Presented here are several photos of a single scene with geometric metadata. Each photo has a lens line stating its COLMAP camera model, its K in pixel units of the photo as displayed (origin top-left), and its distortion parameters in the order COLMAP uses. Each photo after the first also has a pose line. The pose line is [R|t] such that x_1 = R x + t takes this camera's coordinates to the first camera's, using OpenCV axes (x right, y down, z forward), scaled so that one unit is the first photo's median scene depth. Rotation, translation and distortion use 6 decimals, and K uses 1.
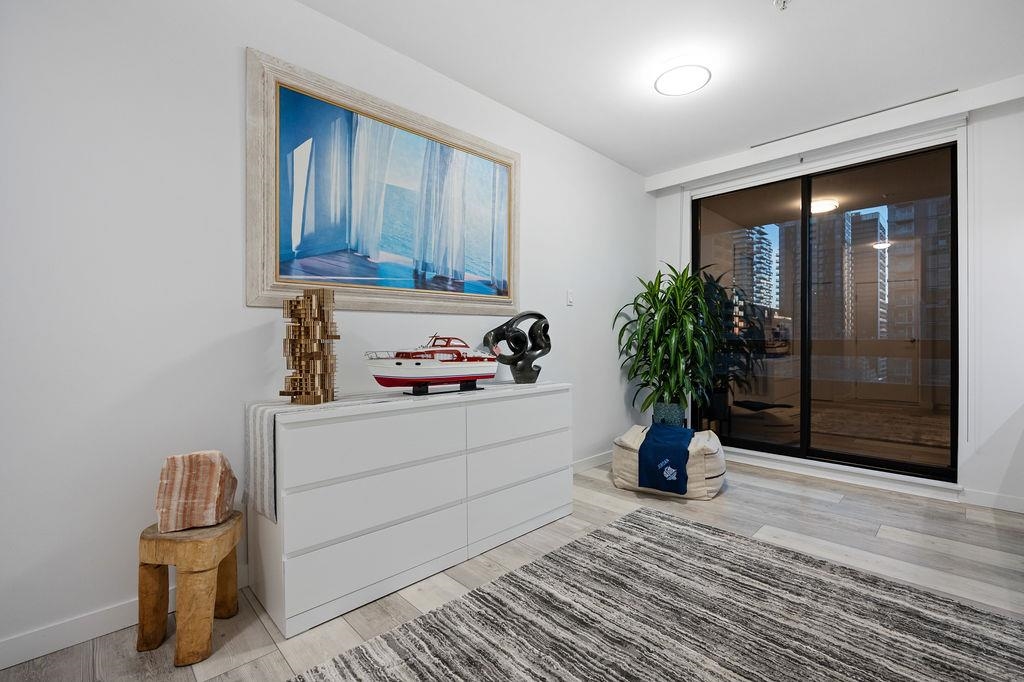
lens RADIAL K [[440.3, 0, 515.5], [0, 440.3, 337.4], [0, 0, 1]] dist [-0.011145, -0.000180]
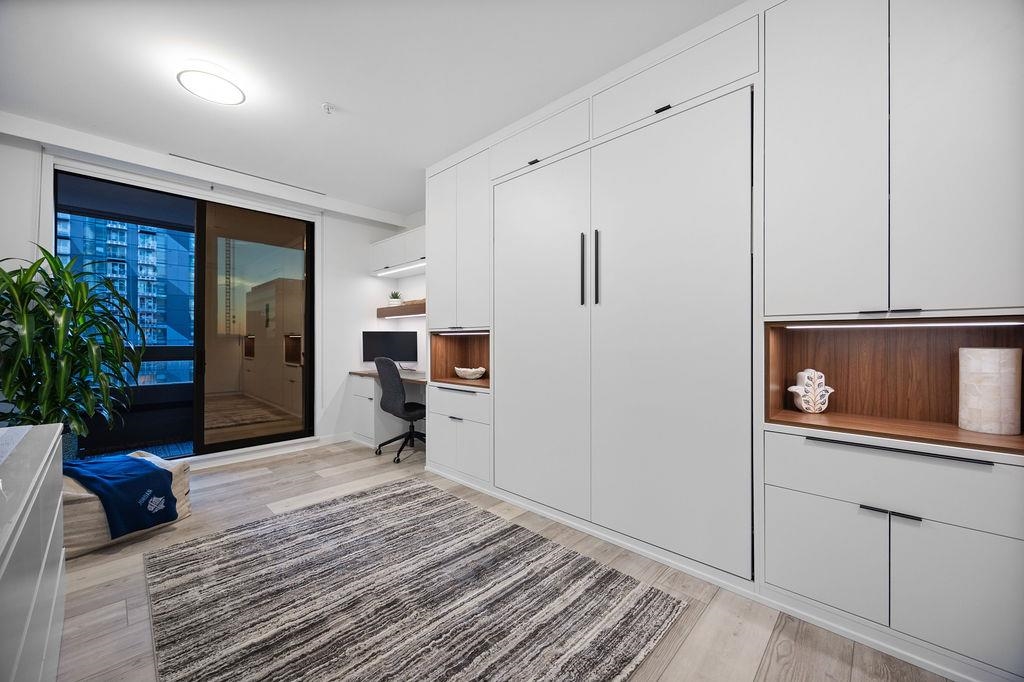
lens RADIAL K [[396.0, 0, 511.3], [0, 396.0, 337.6], [0, 0, 1]] dist [-0.001296, -0.000134]
pose [[-0.029539, 0.006216, 0.999544, -0.608038], [-0.001902, 0.999979, -0.006275, -0.025435], [-0.999562, -0.002086, -0.029527, 0.414129]]
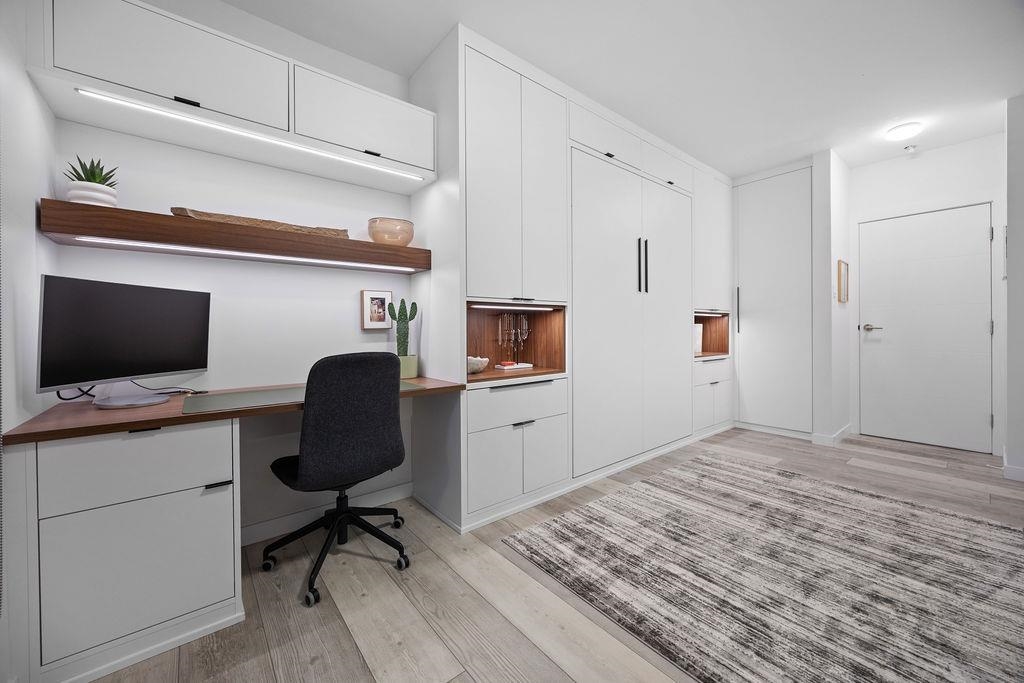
lens RADIAL K [[392.0, 0, 515.4], [0, 392.0, 331.1], [0, 0, 1]] dist [-0.001008, -0.000028]
pose [[-0.996934, 0.003879, 0.078145, 0.762817], [0.004196, 0.999984, 0.003890, 0.009525], [-0.078128, 0.004206, -0.996934, 1.599819]]
